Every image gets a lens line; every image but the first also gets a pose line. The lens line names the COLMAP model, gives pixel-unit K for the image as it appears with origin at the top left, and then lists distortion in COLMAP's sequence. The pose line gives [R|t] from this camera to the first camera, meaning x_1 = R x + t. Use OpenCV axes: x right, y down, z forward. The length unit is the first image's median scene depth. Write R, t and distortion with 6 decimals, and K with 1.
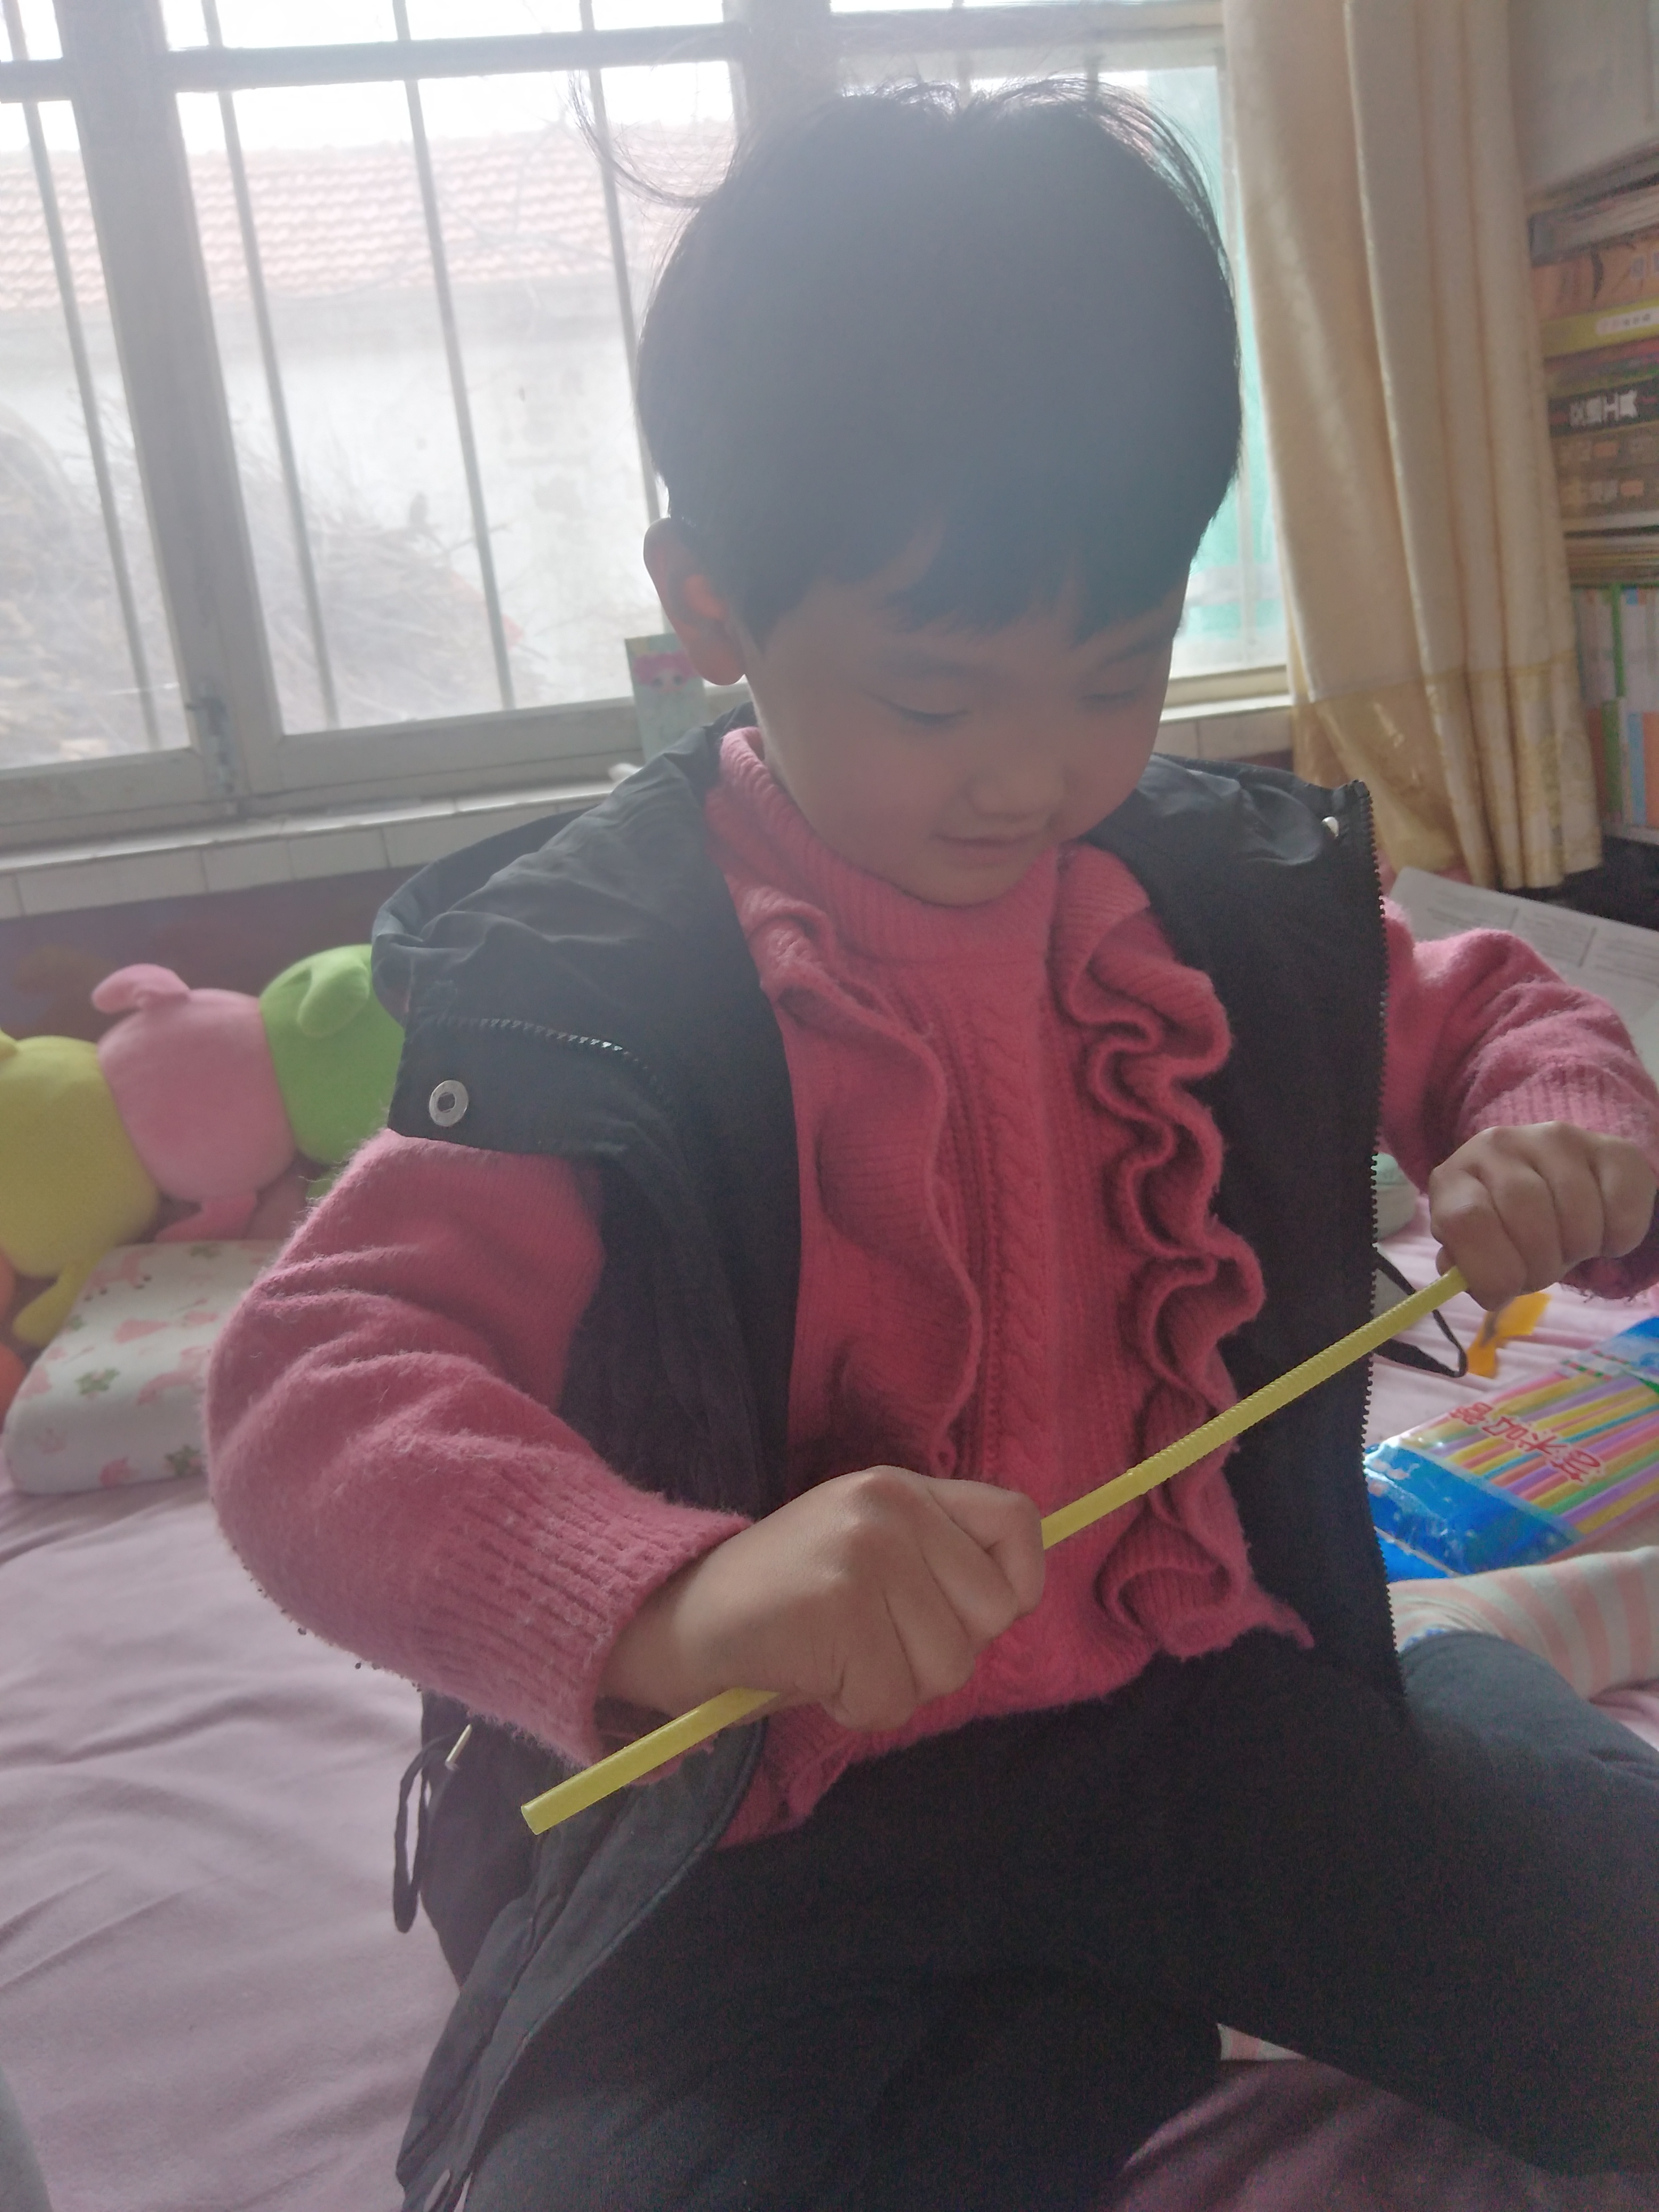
lens RADIAL K [[1809.9, 0, 829.5], [0, 1809.9, 1106.0], [0, 0, 1]] dist [-0.012958, -0.006818]
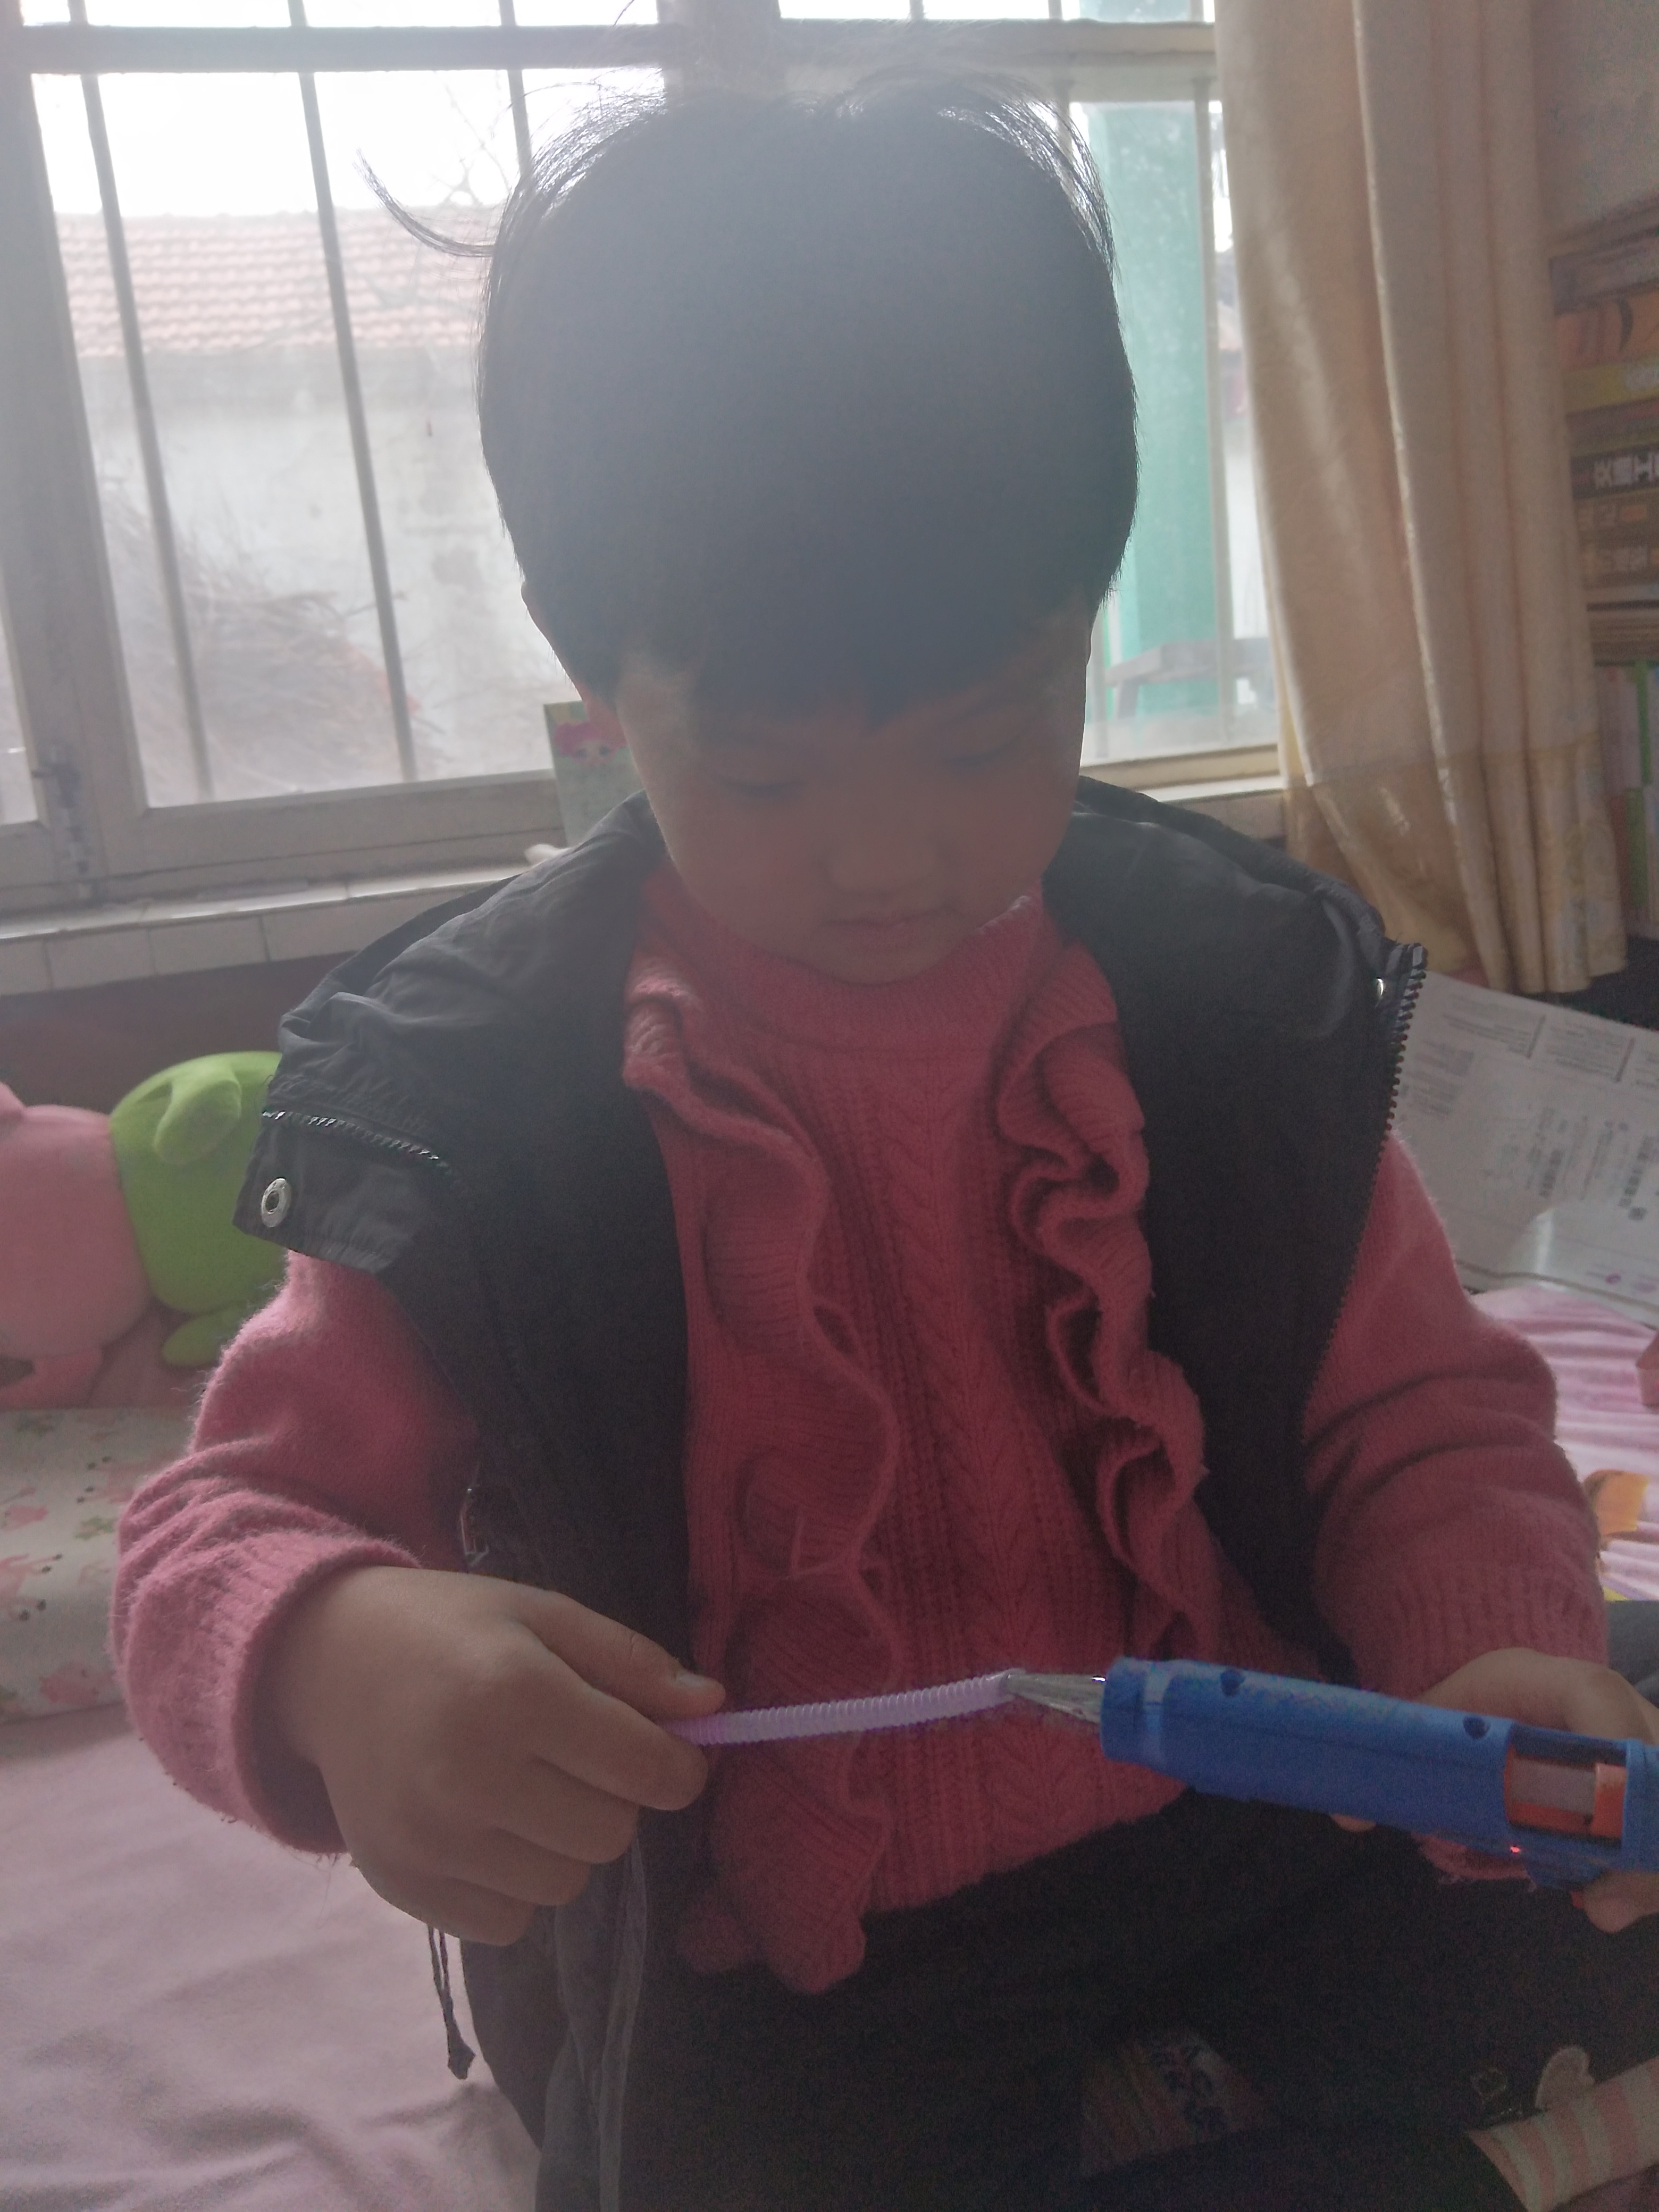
lens RADIAL K [[1809.9, 0, 829.5], [0, 1809.9, 1106.0], [0, 0, 1]] dist [-0.012958, -0.006818]
pose [[0.998277, 0.002468, 0.058626, -0.025803], [0.000025, 0.999097, -0.042487, -0.025631], [-0.058678, 0.042415, 0.997375, 0.122649]]
